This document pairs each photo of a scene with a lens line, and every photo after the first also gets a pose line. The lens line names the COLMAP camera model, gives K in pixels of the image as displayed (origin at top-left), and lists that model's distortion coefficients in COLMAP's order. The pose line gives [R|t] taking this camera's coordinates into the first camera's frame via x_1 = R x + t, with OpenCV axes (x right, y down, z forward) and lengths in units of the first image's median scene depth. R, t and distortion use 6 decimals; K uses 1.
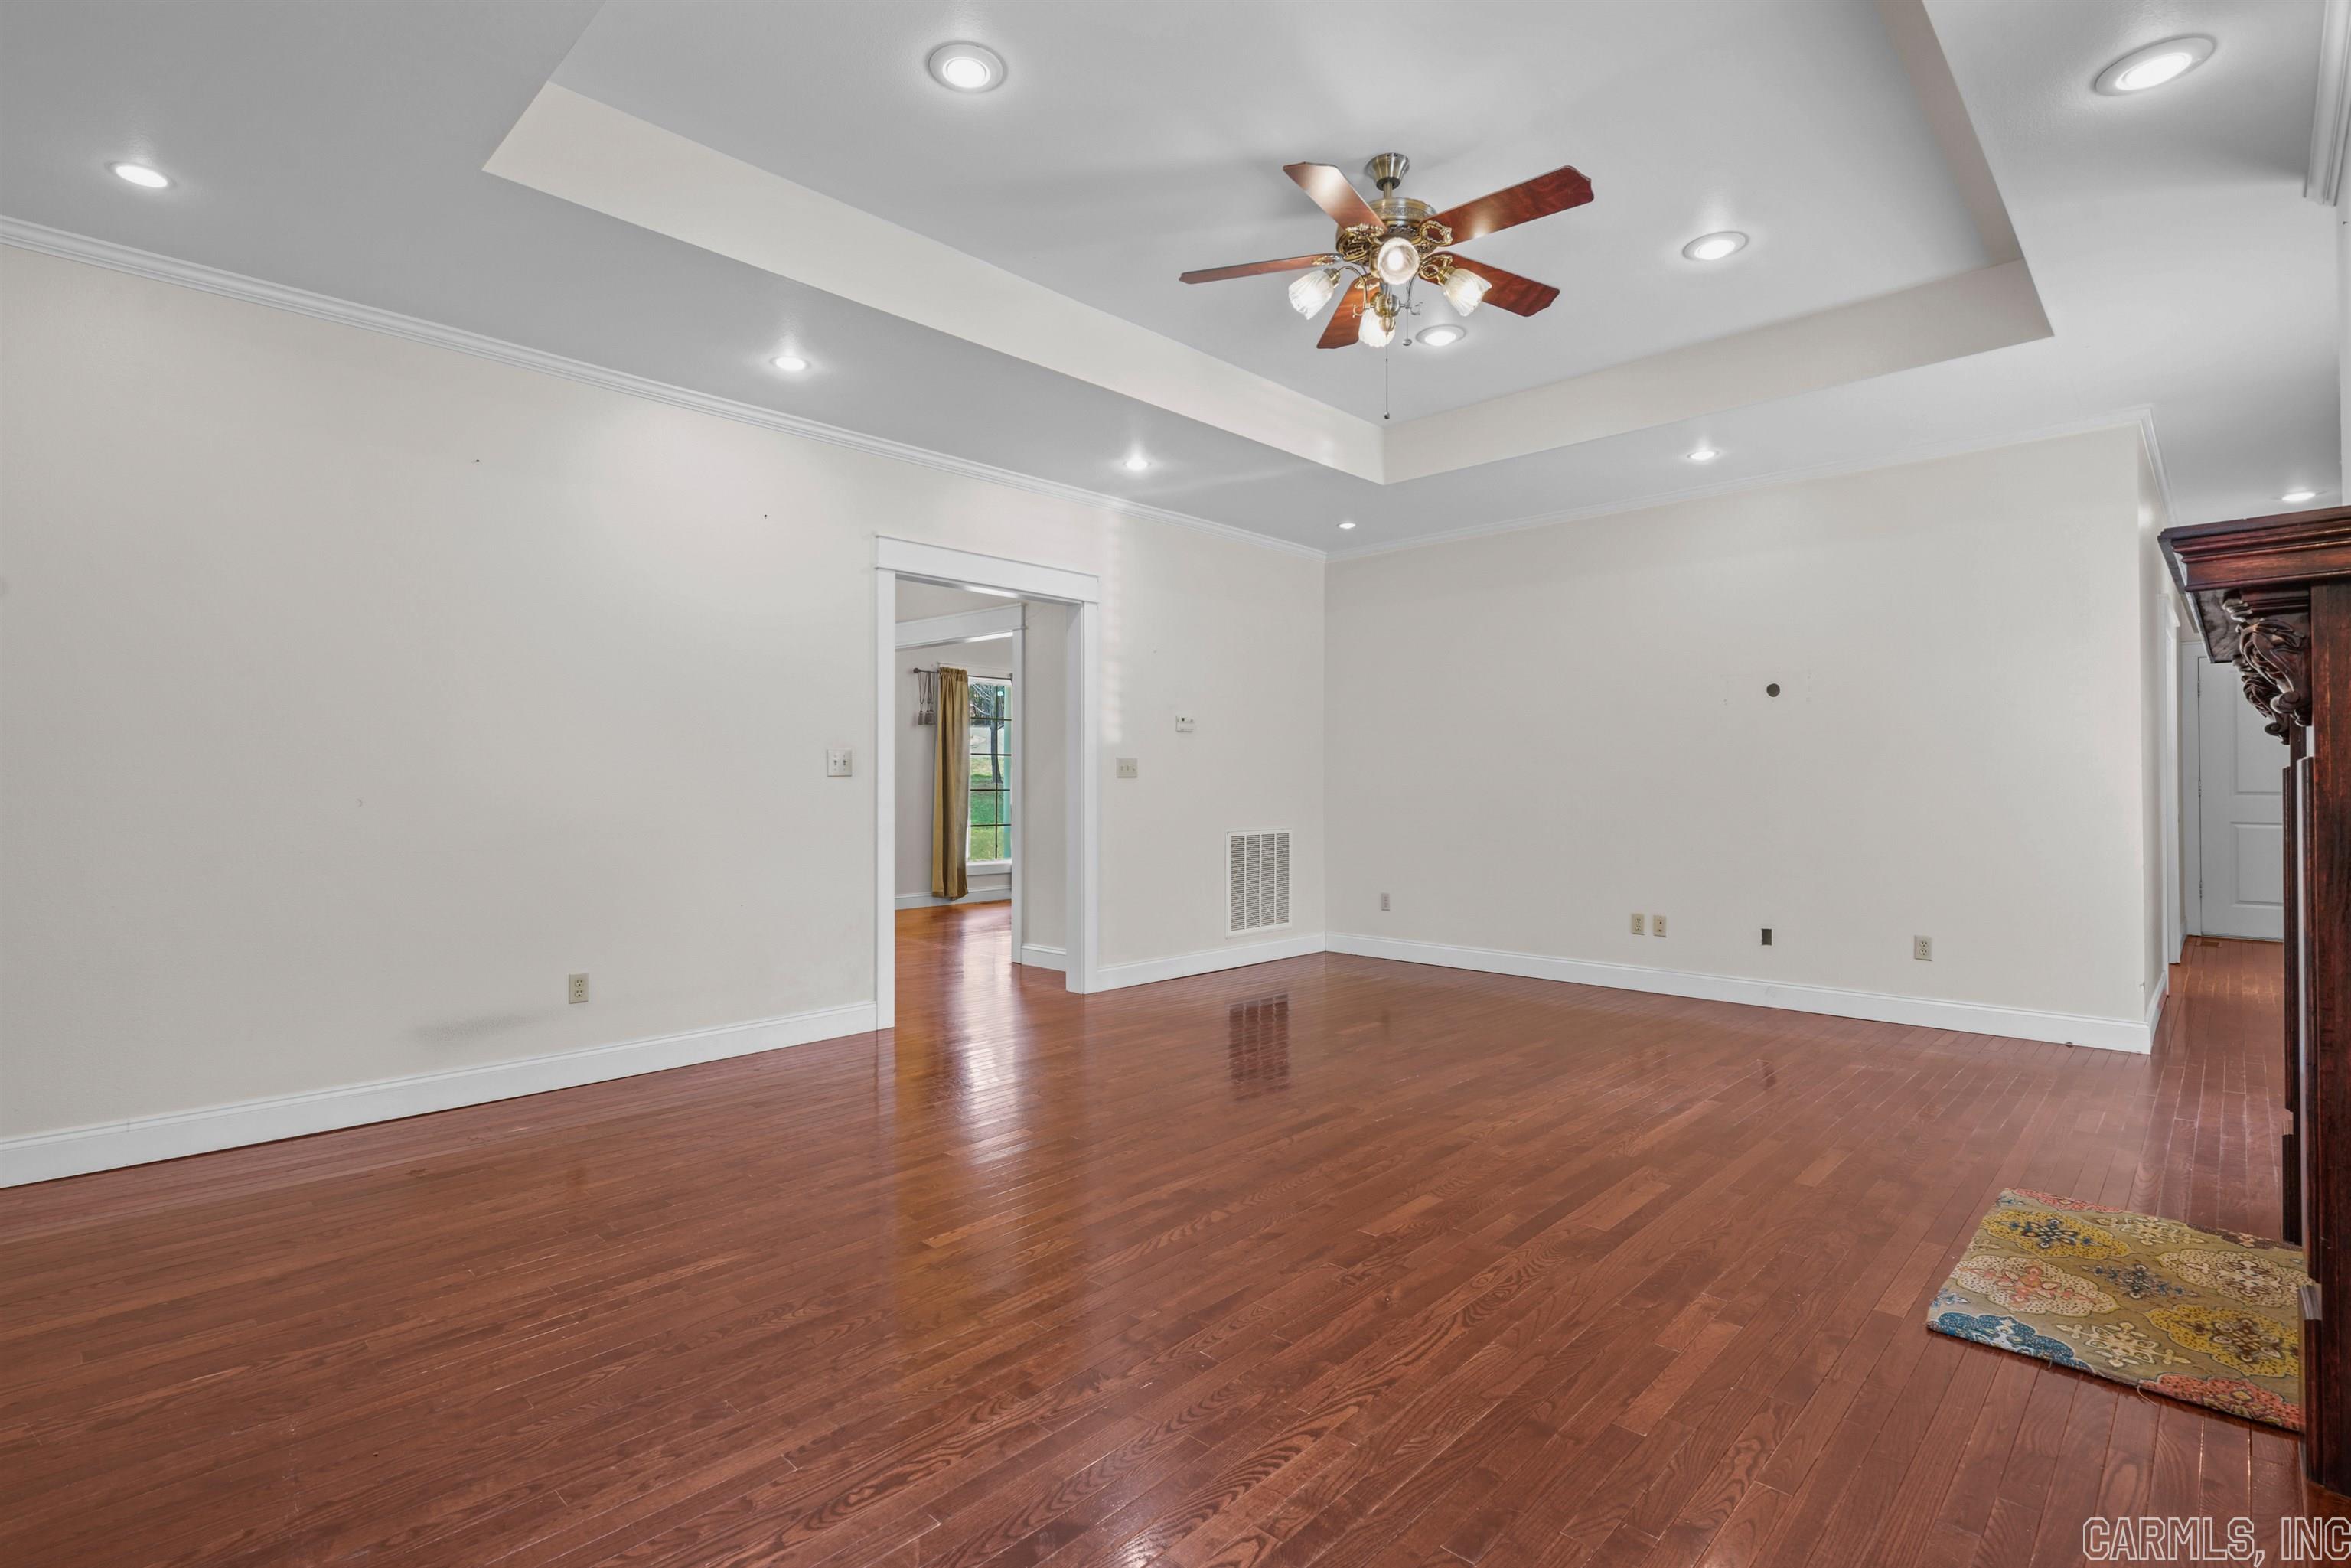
lens RADIAL K [[1089.8, 0, 1165.5], [0, 1089.8, 797.6], [0, 0, 1]] dist [0.001940, 0.000355]
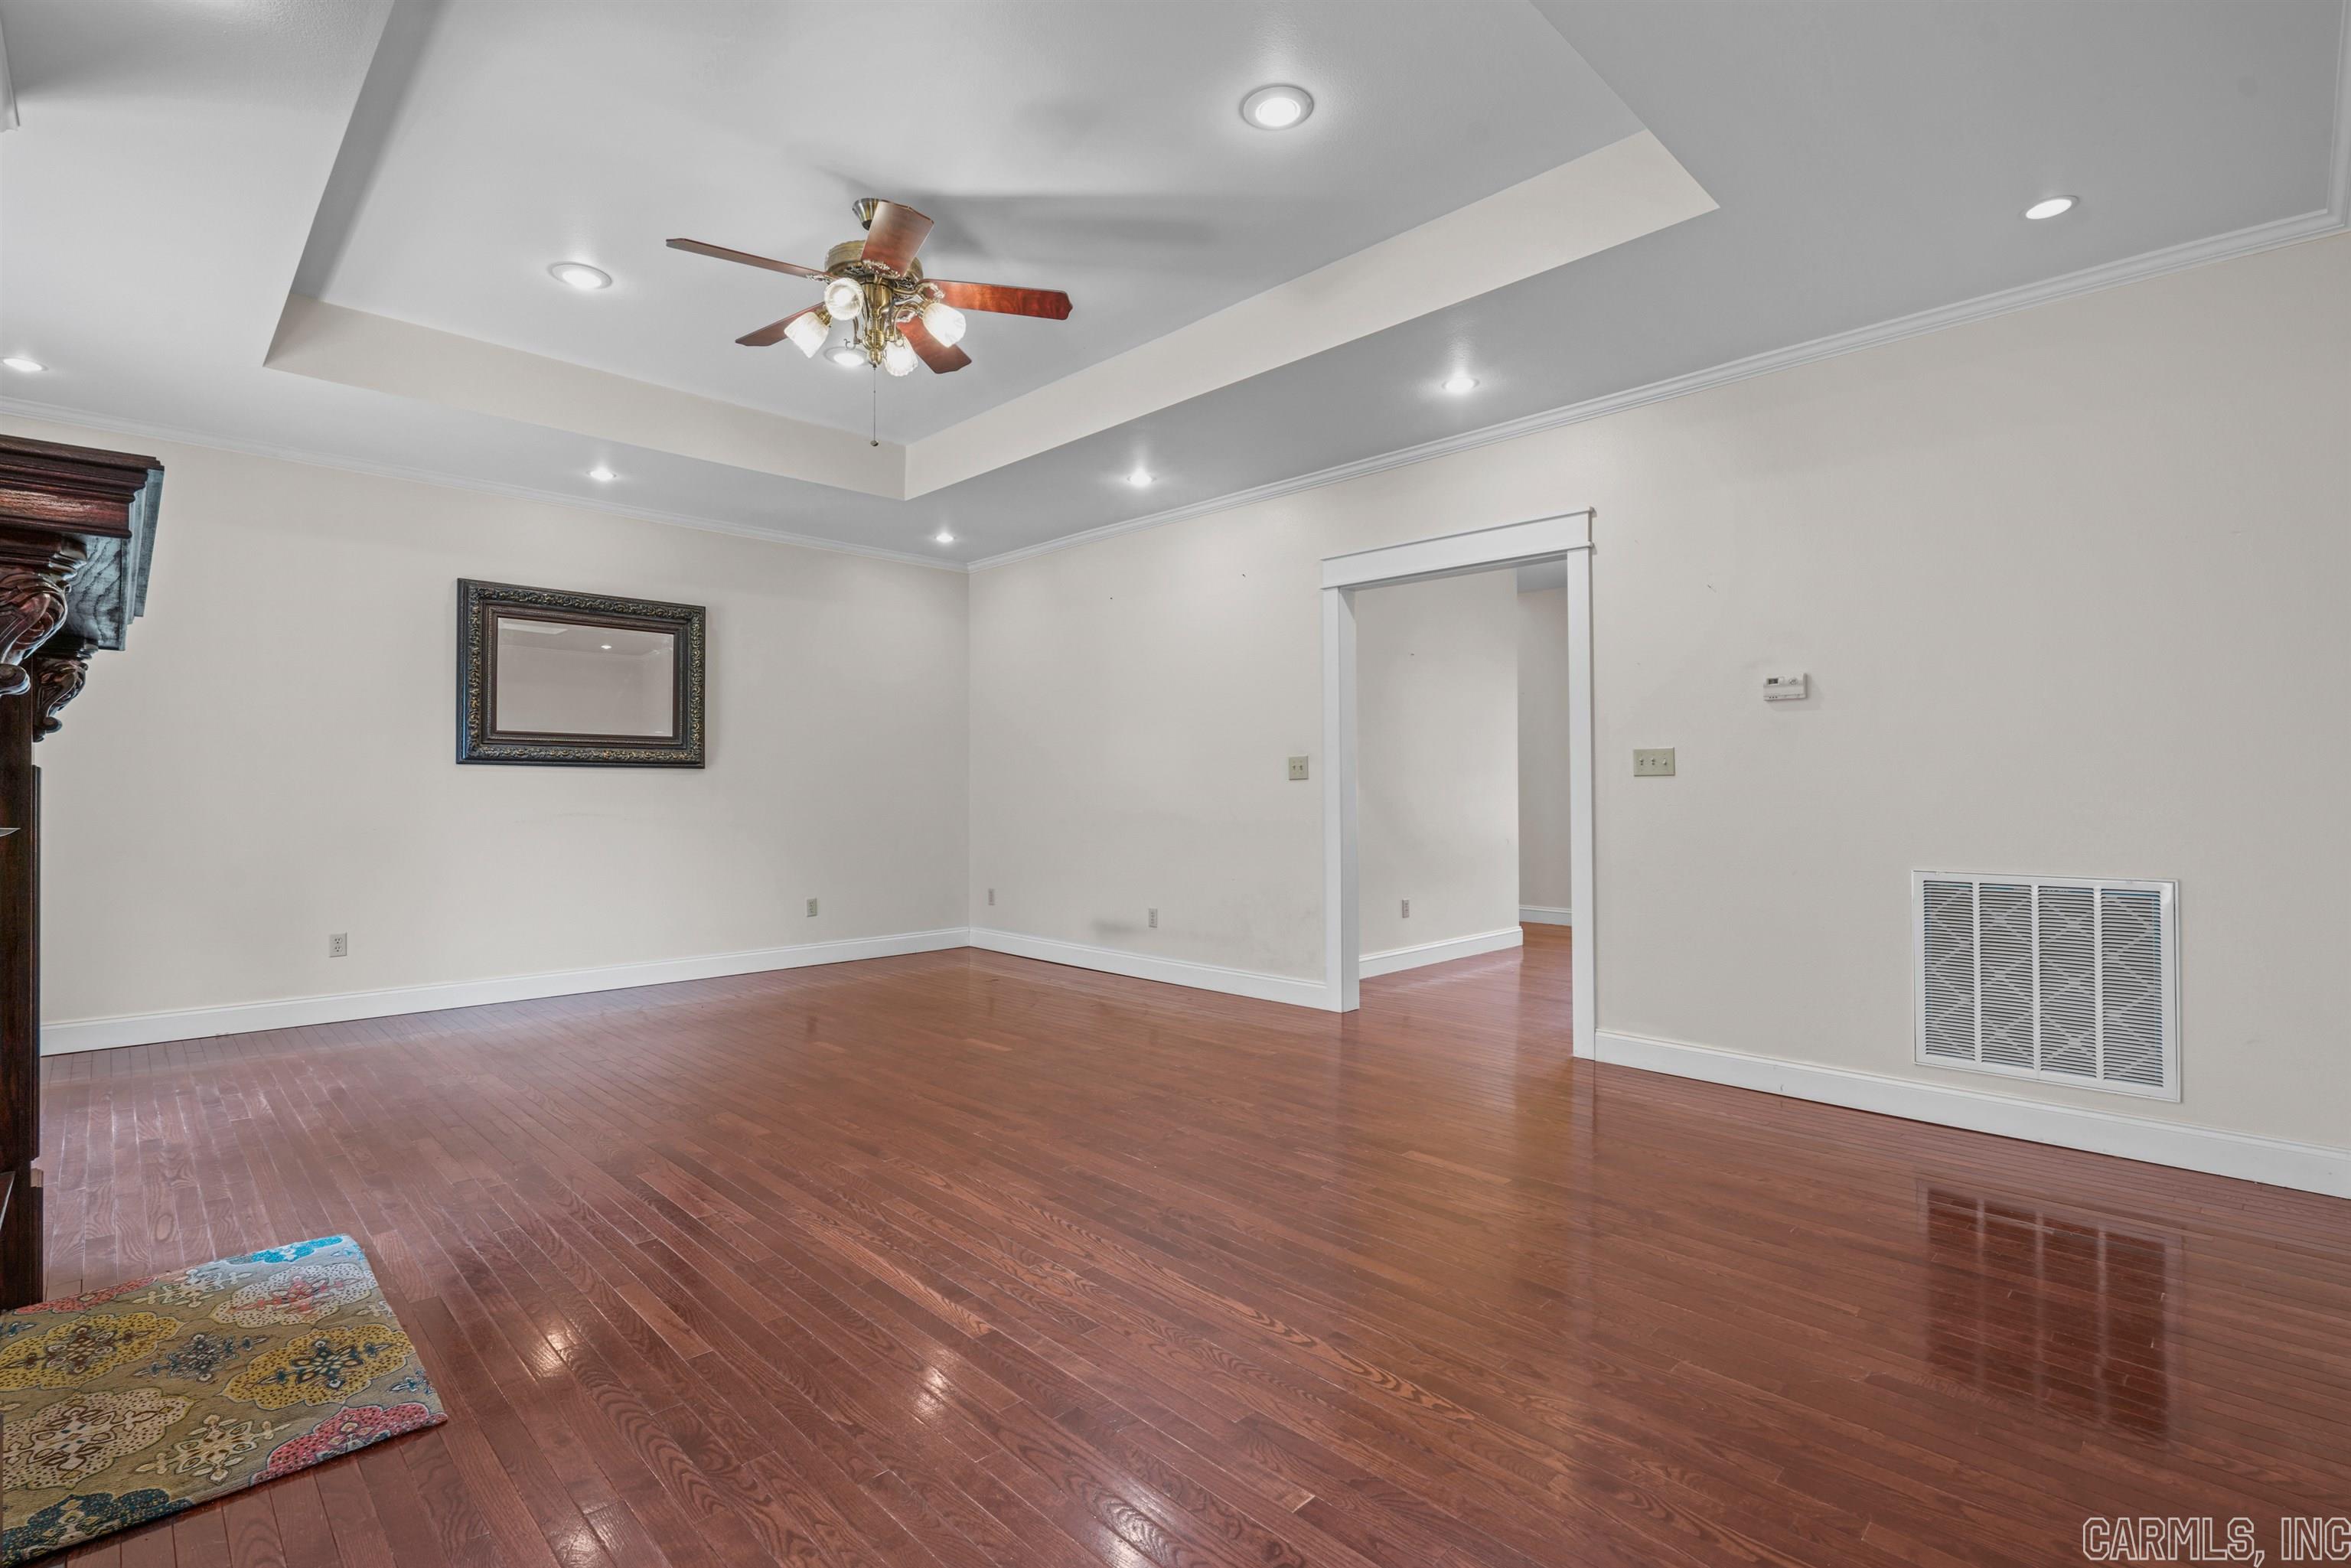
lens RADIAL K [[1087.0, 0, 1157.7], [0, 1087.0, 806.0], [0, 0, 1]] dist [-0.001507, 0.000298]
pose [[-0.023841, 0.015279, -0.999599, 1.197348], [-0.009269, 0.999837, 0.015504, -0.011990], [0.999673, 0.009635, -0.023696, 1.229783]]
